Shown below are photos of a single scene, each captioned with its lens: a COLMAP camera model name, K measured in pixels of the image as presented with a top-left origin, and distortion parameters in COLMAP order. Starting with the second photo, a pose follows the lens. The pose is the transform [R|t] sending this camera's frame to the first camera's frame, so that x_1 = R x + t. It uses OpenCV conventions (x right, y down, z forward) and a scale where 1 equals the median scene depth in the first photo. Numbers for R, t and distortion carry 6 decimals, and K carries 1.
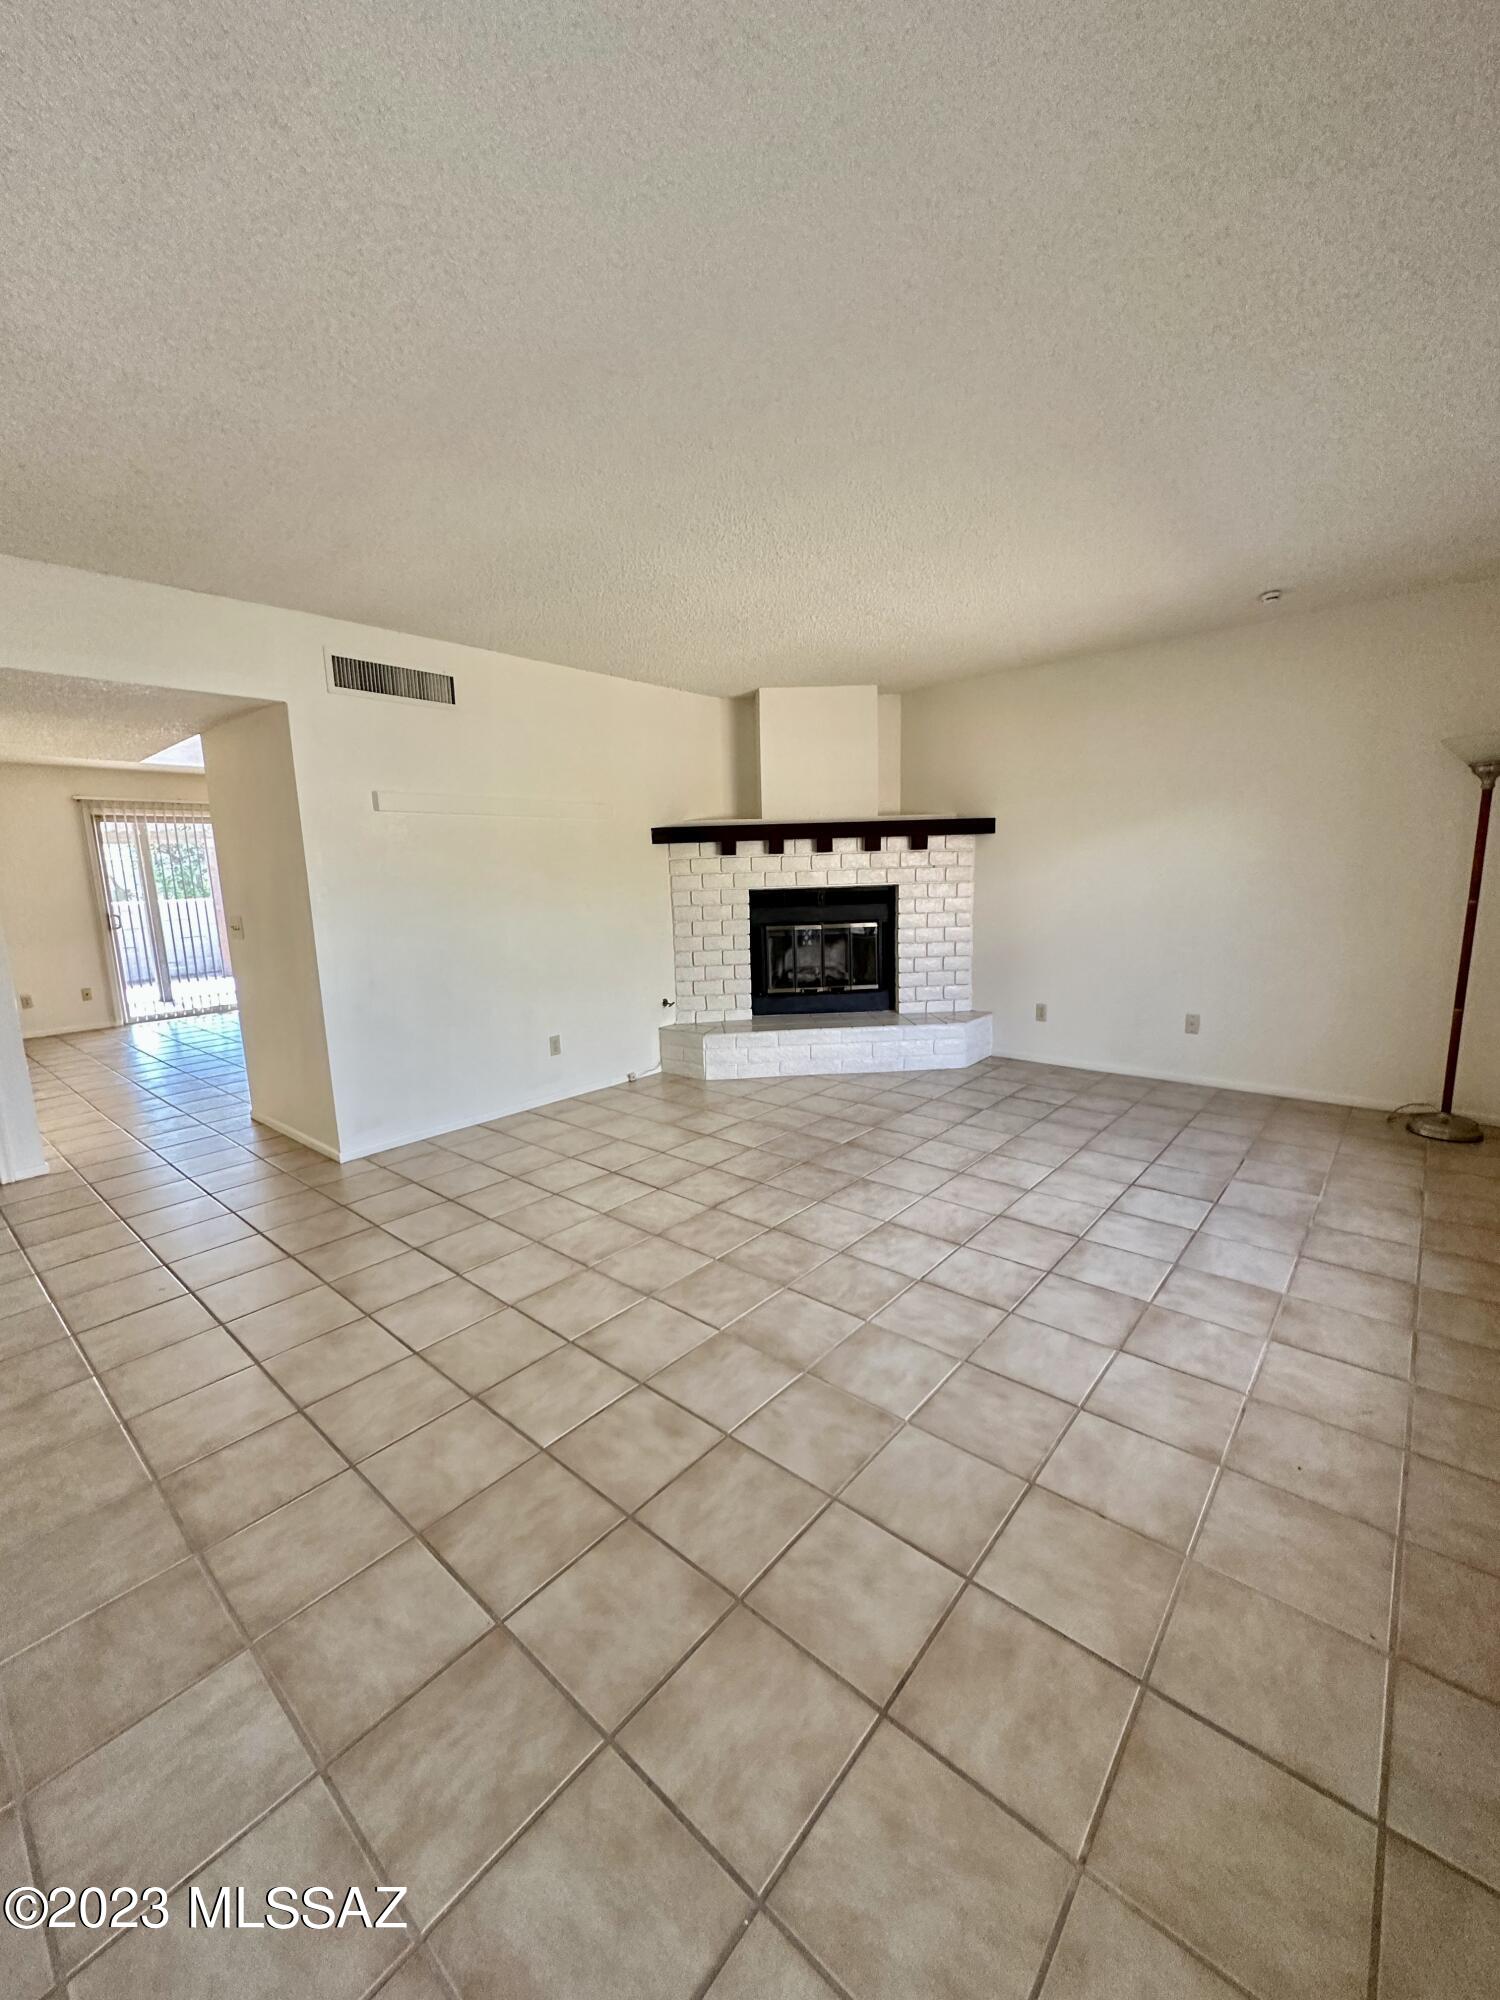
lens RADIAL K [[797.8, 0, 747.9], [0, 797.8, 997.4], [0, 0, 1]] dist [-0.002388, 0.000554]
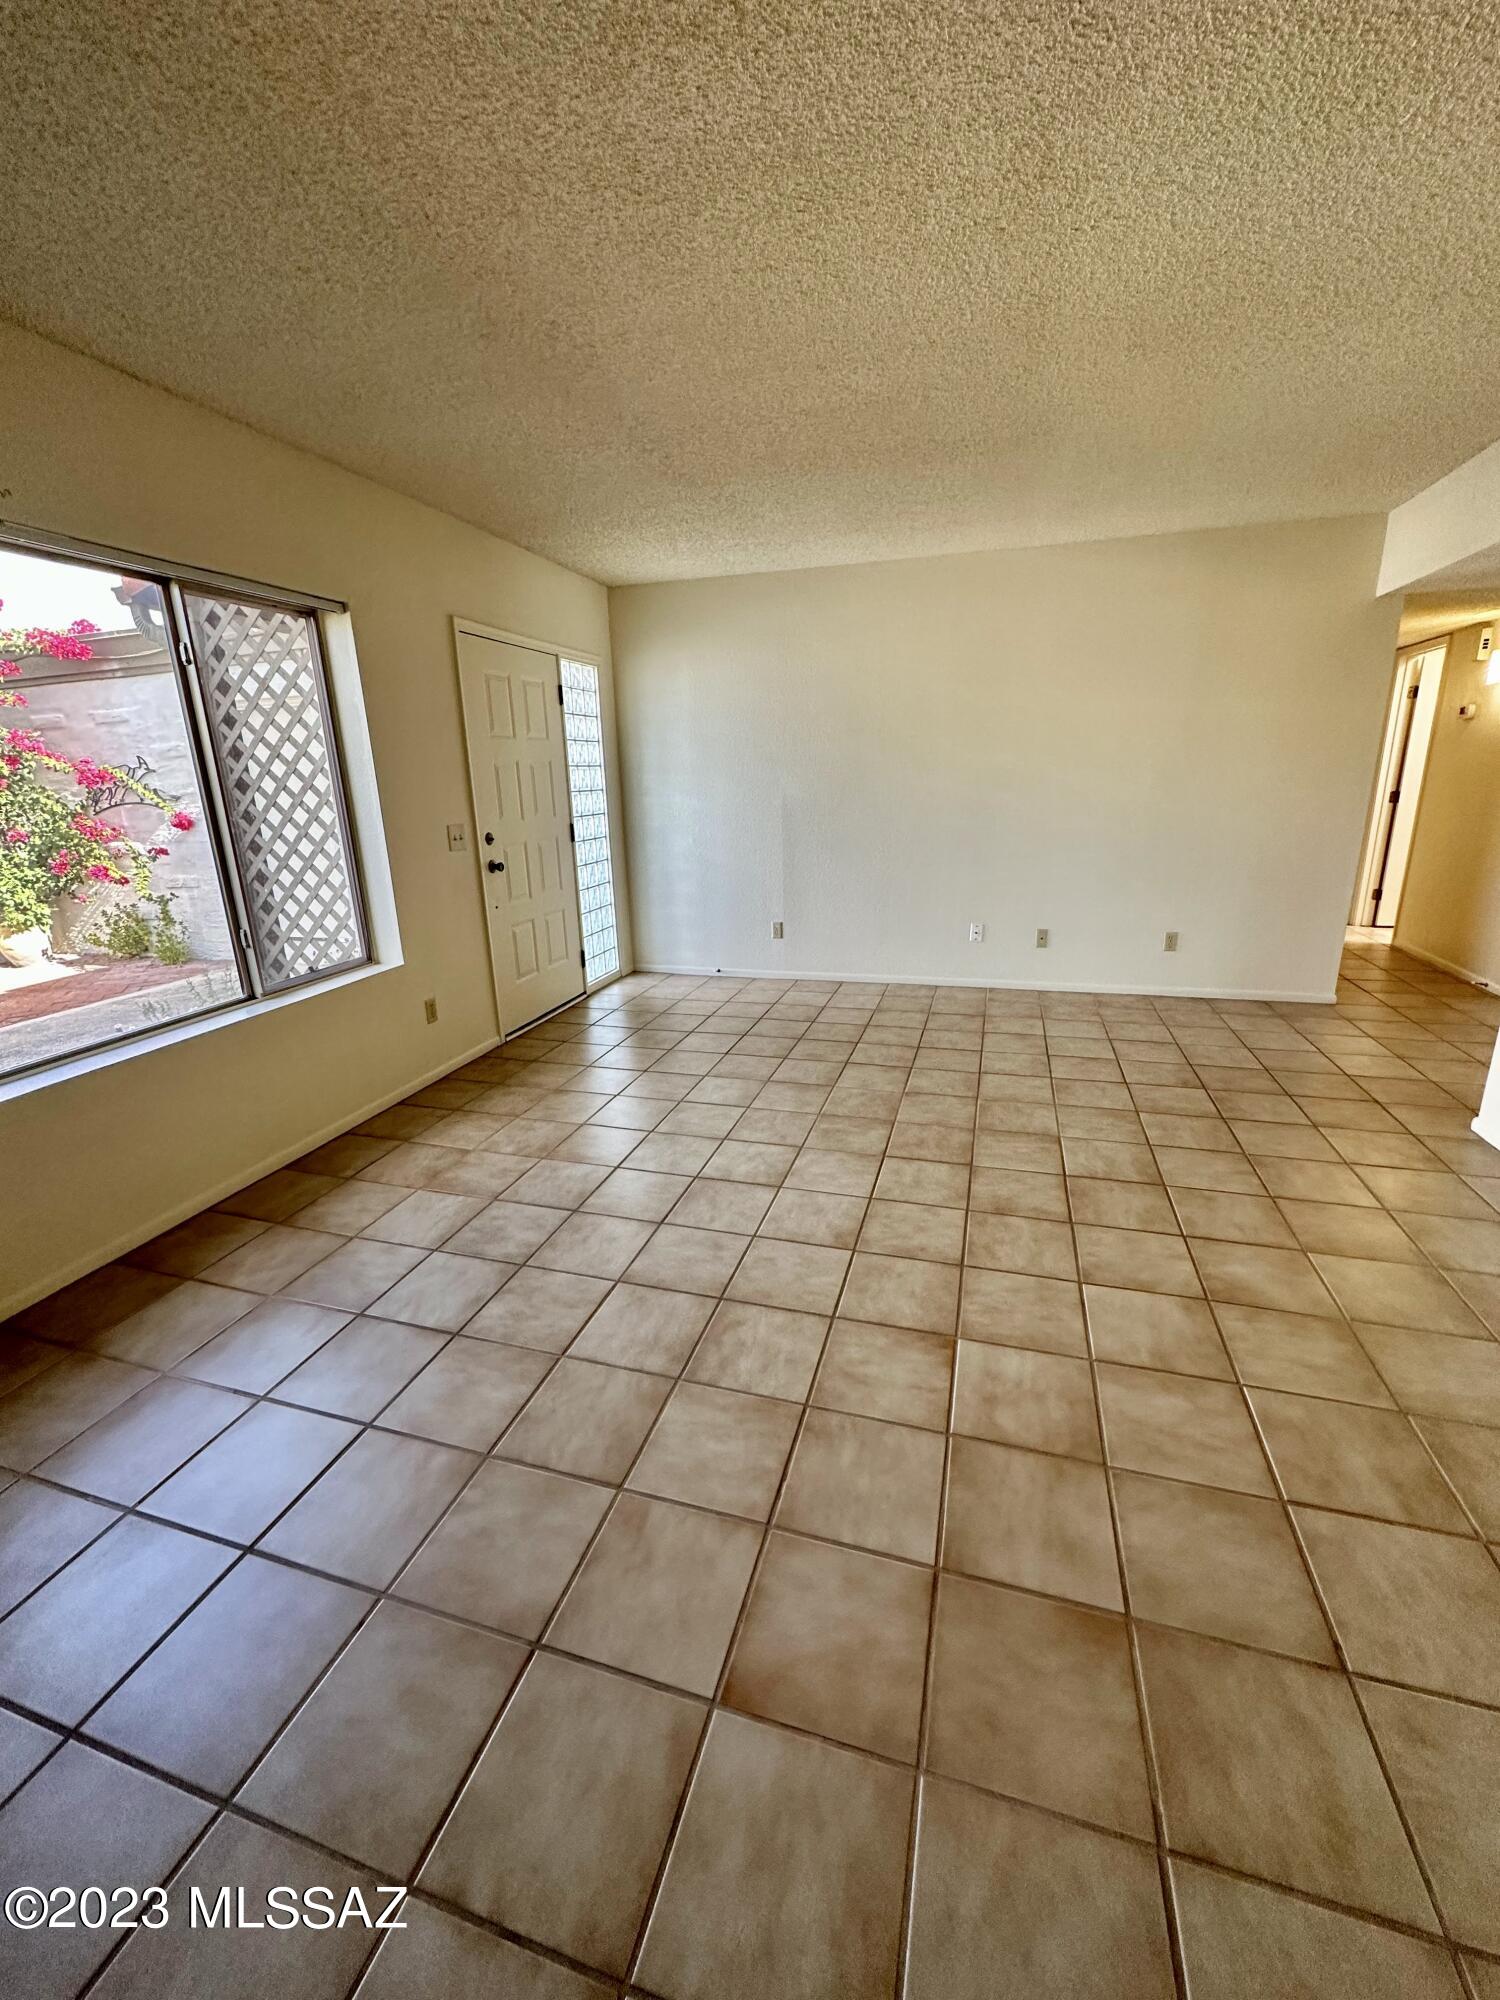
lens RADIAL K [[797.8, 0, 747.9], [0, 797.8, 997.4], [0, 0, 1]] dist [-0.002388, 0.000554]
pose [[-0.916249, 0.162364, -0.366232, 0.554793], [-0.006841, 0.907712, 0.419537, -0.320855], [0.400551, 0.386906, -0.830580, 1.823612]]
